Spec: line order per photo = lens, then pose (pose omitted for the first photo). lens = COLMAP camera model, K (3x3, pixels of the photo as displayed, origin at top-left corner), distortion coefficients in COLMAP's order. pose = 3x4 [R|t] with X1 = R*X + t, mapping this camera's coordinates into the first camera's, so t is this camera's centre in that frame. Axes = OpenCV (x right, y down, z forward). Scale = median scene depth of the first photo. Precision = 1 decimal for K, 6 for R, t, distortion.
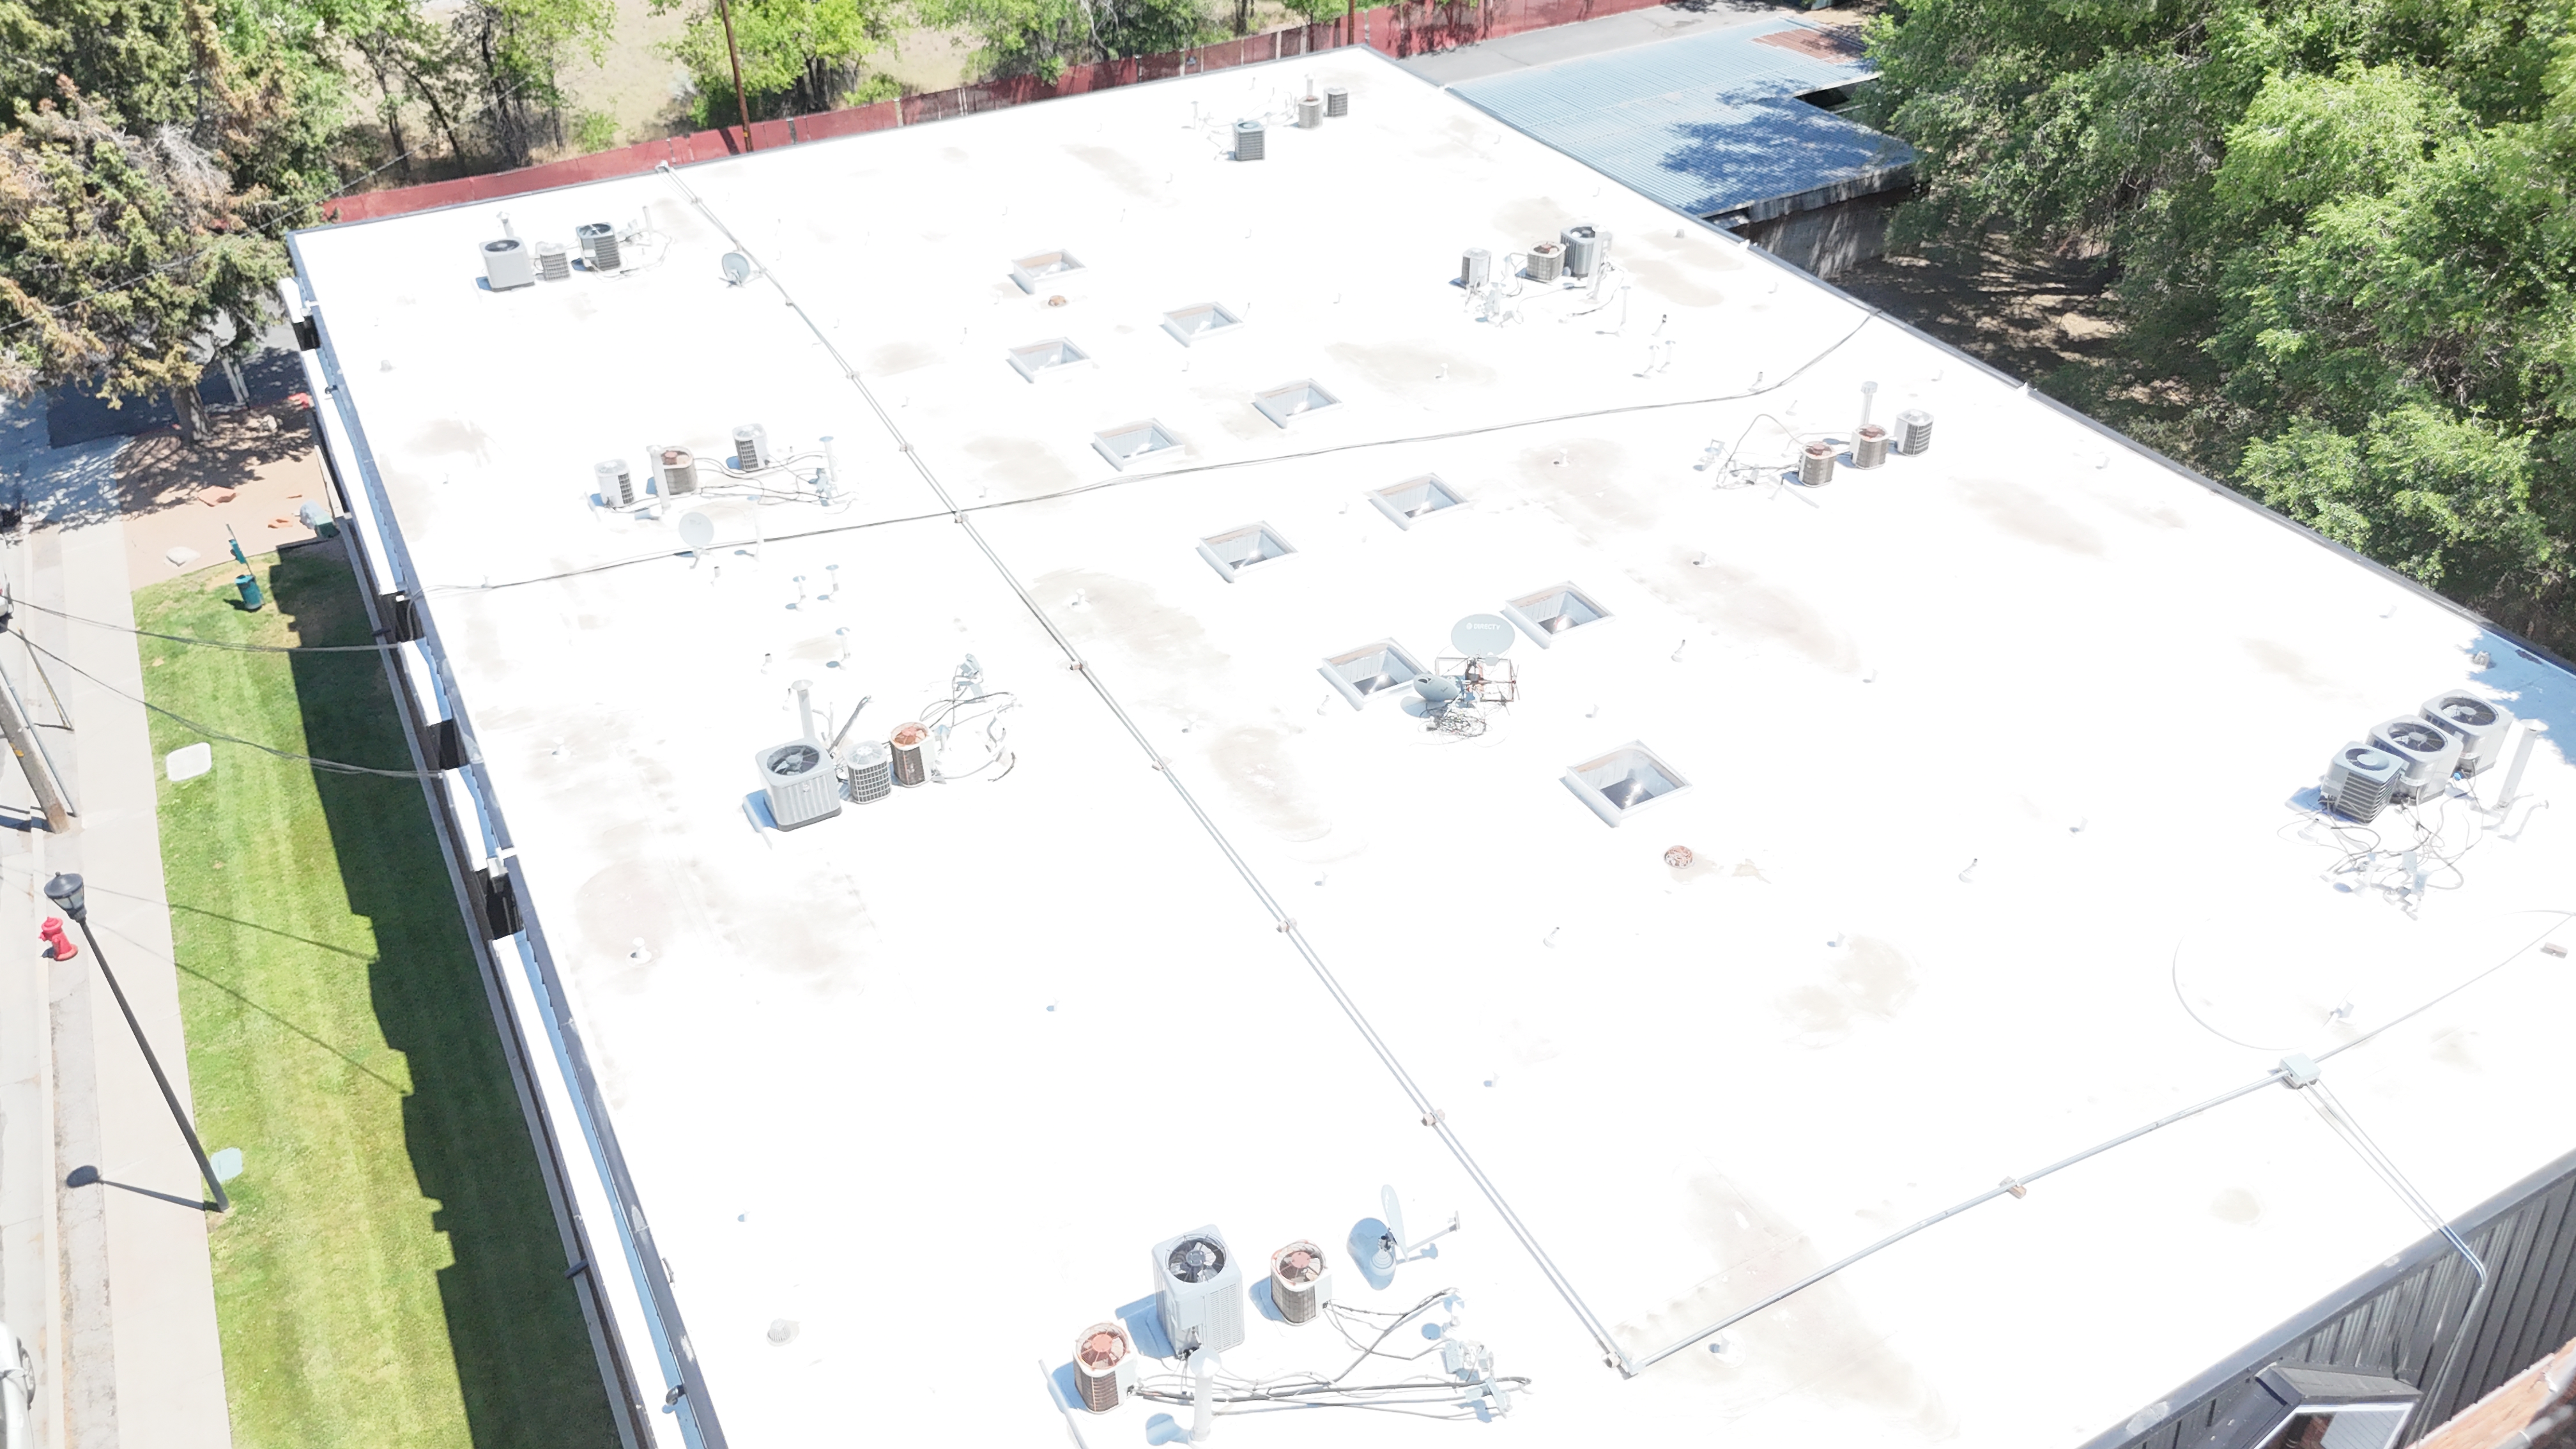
lens RADIAL K [[1903.8, 0, 1290.1], [0, 1903.8, 731.9], [0, 0, 1]] dist [0.036382, -0.005603]
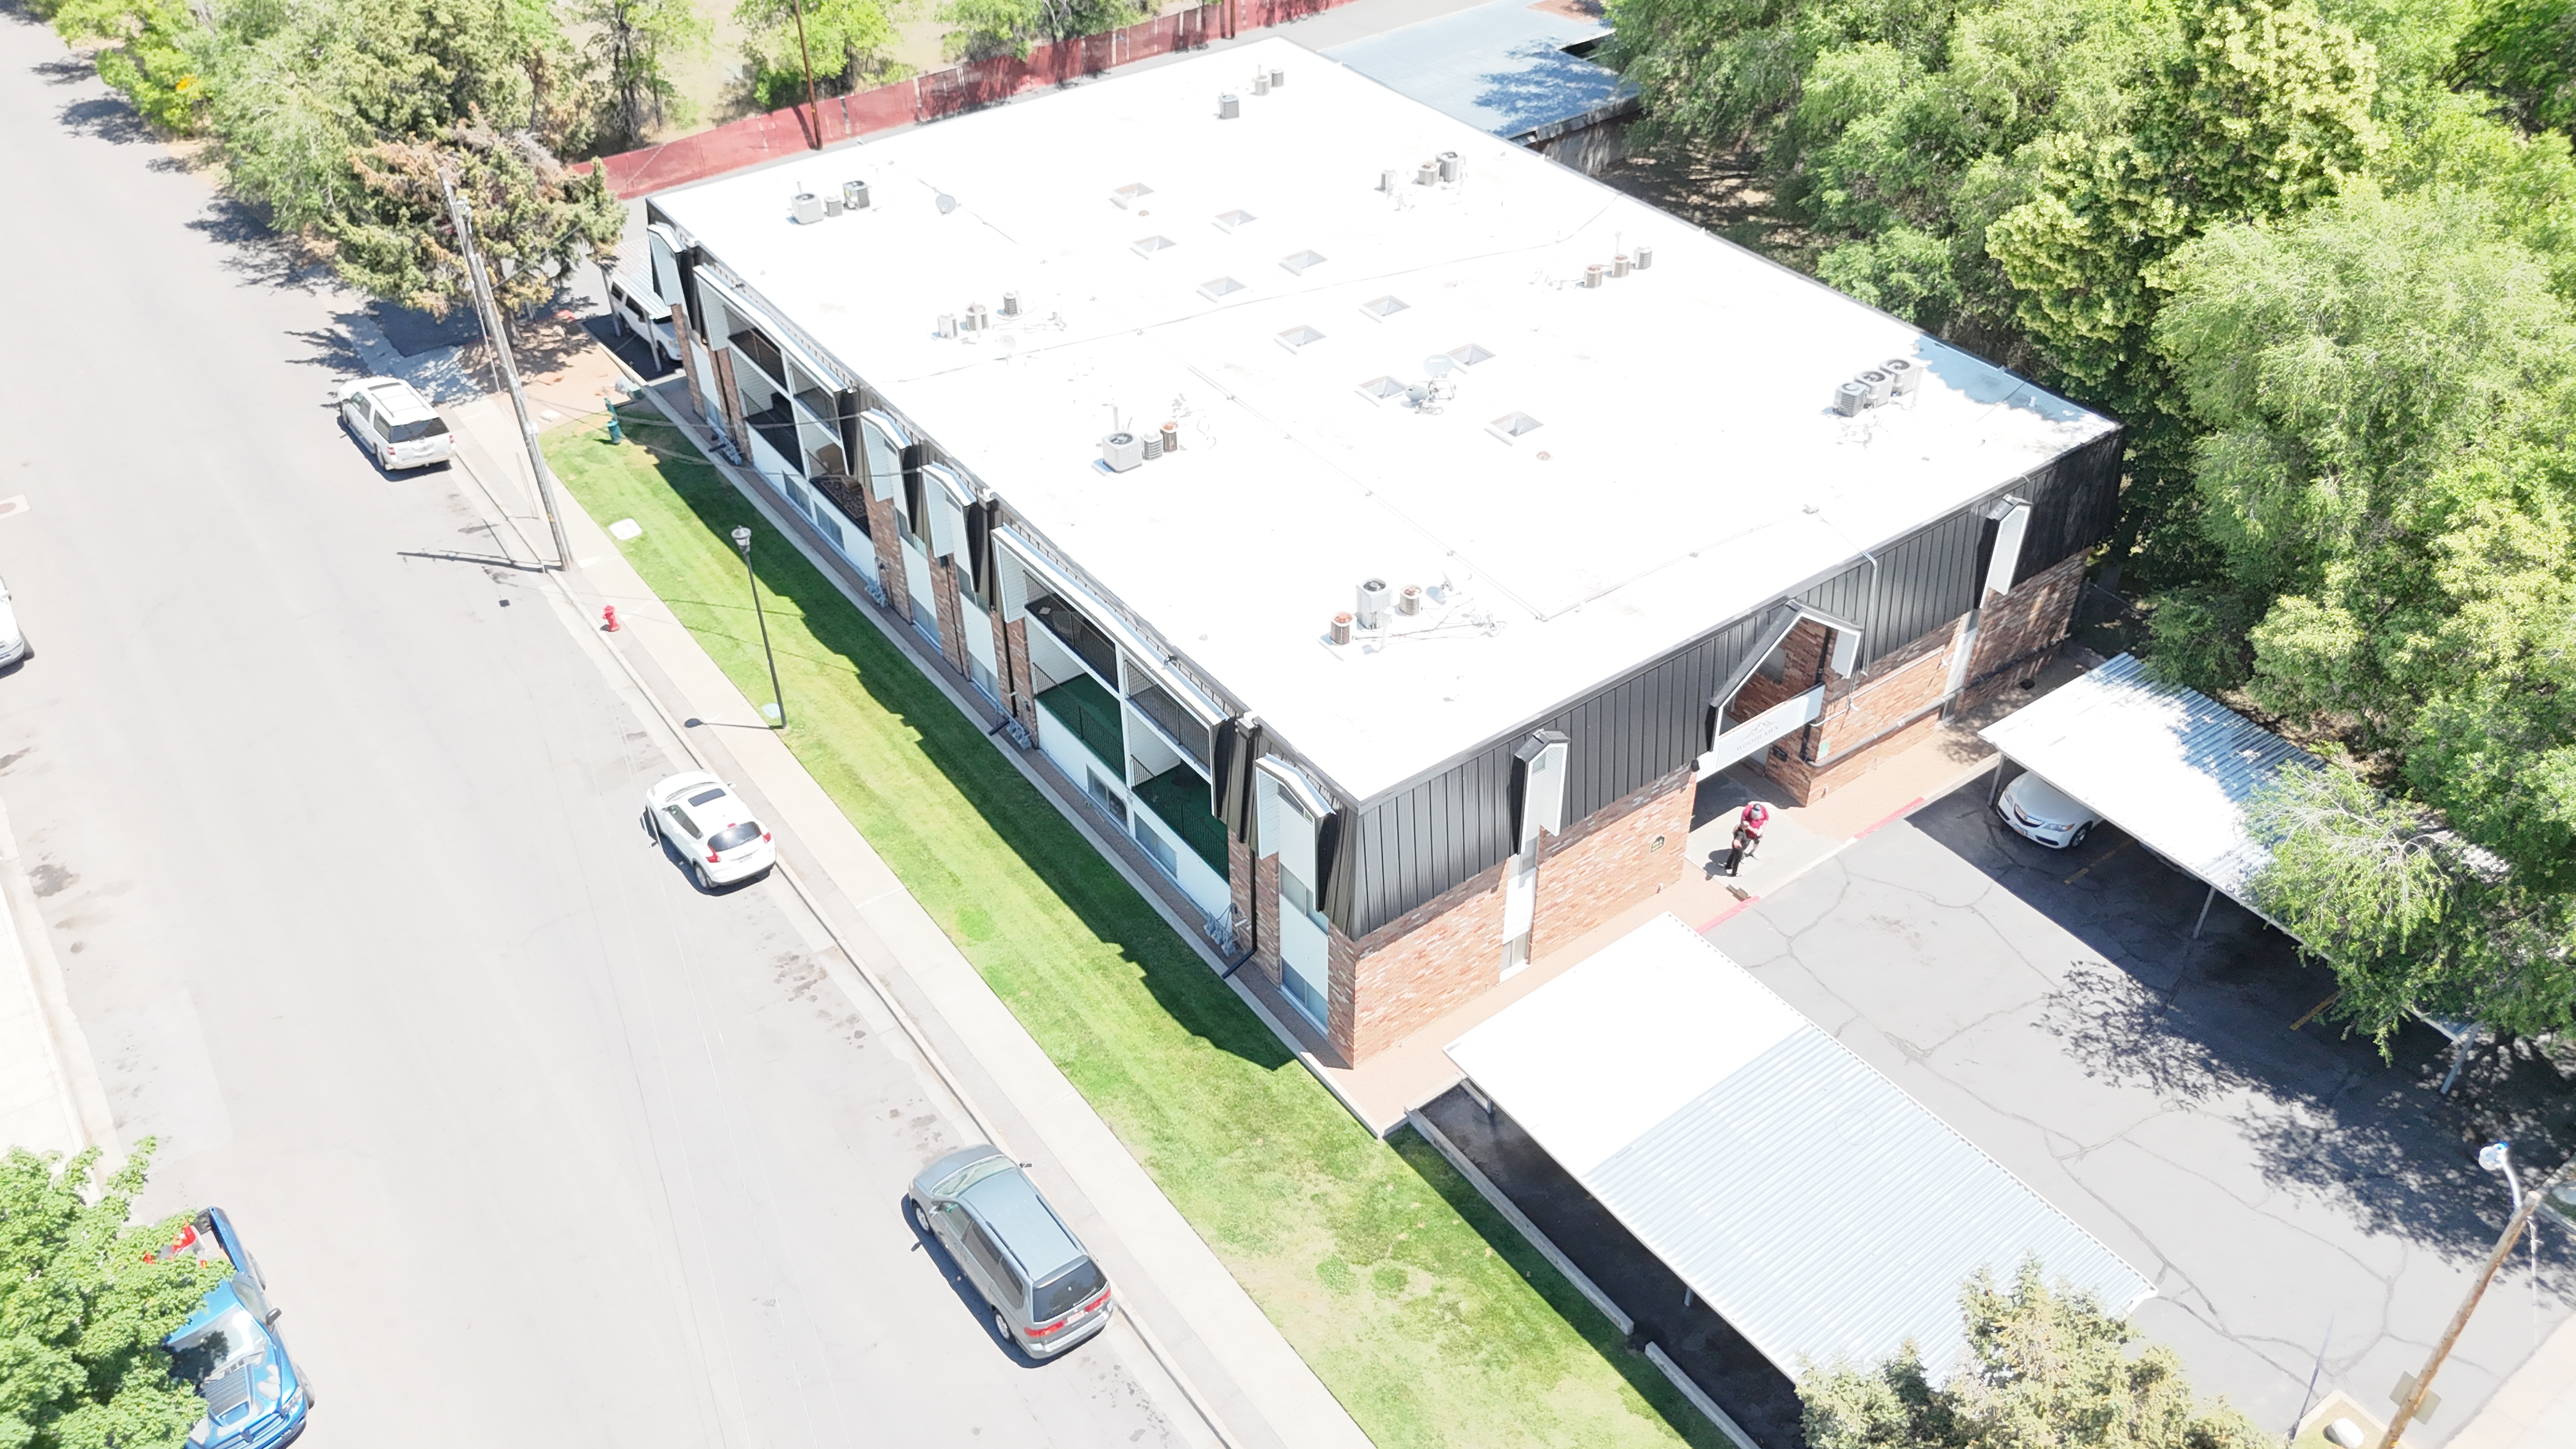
lens RADIAL K [[1903.8, 0, 1286.7], [0, 1903.8, 722.3], [0, 0, 1]] dist [0.036382, -0.005603]
pose [[0.991796, -0.080870, 0.099000, -0.199428], [0.077265, 0.996219, 0.039731, 0.162418], [-0.101839, -0.031755, 0.994294, -0.691972]]
